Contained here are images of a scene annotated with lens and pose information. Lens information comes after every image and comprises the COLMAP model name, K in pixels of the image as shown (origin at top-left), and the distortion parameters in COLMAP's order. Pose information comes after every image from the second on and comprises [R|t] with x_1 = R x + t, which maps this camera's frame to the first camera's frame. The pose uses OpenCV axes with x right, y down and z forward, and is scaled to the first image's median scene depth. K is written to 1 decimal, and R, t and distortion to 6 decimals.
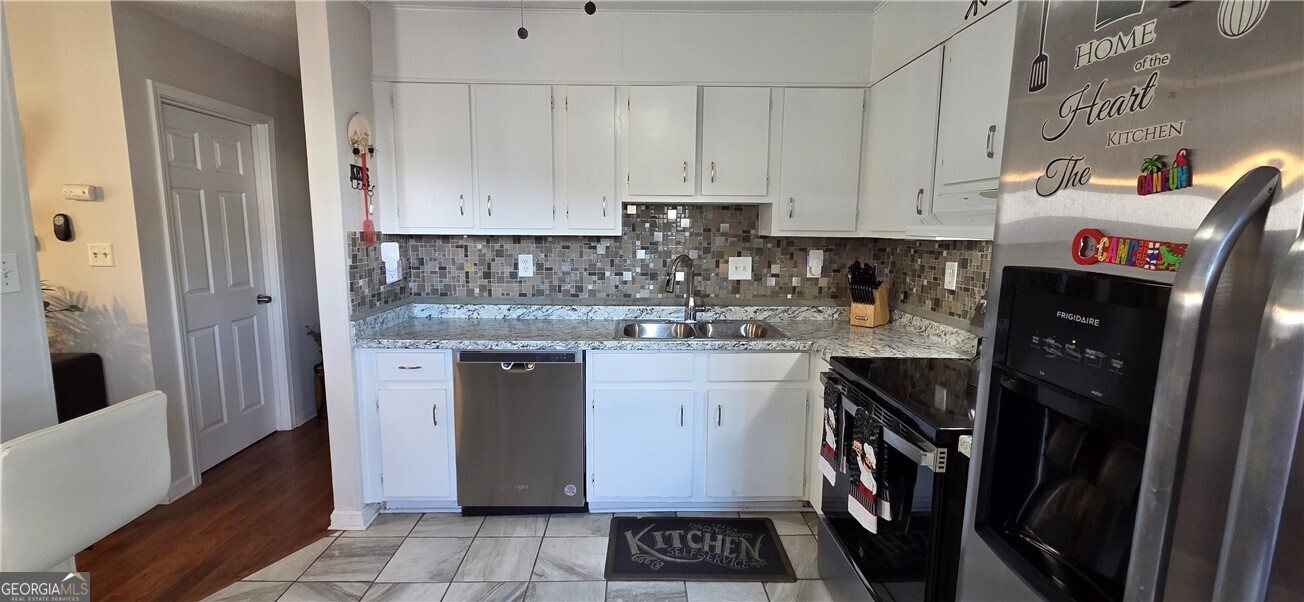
lens RADIAL K [[531.9, 0, 648.1], [0, 531.9, 293.8], [0, 0, 1]] dist [0.004472, -0.000423]
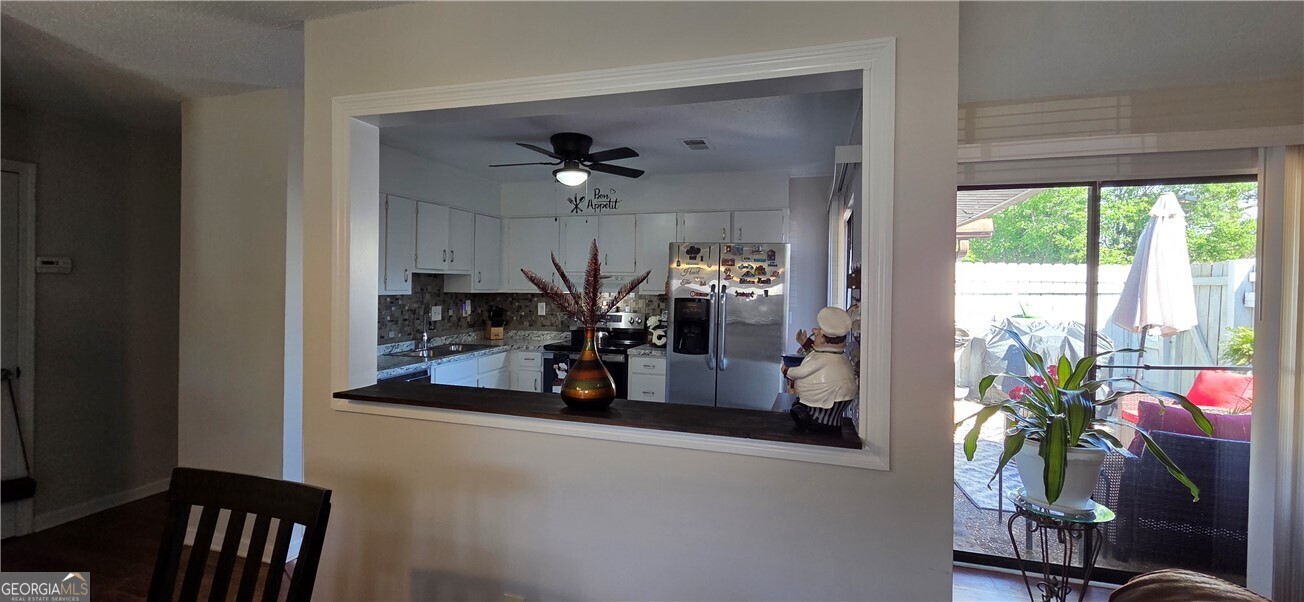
lens RADIAL K [[531.9, 0, 646.6], [0, 531.9, 293.8], [0, 0, 1]] dist [0.004472, -0.000423]
pose [[0.309565, -0.020710, 0.950653, -1.219918], [0.110421, 0.993782, -0.014307, -0.014061], [-0.944445, 0.109401, 0.309927, -0.102774]]
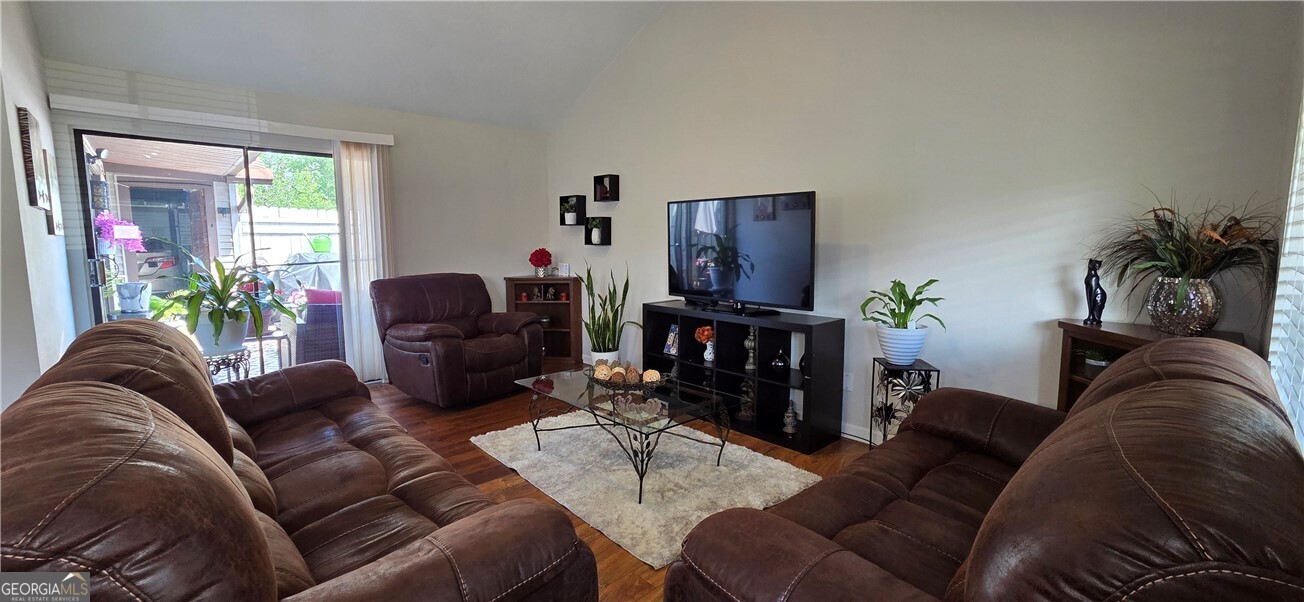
lens RADIAL K [[531.9, 0, 643.6], [0, 531.9, 293.7], [0, 0, 1]] dist [0.004472, -0.000423]
pose [[-0.664575, -0.082164, 0.742691, -1.896698], [0.091276, 0.977566, 0.189825, 0.077599], [-0.741626, 0.193943, -0.642166, -0.372812]]
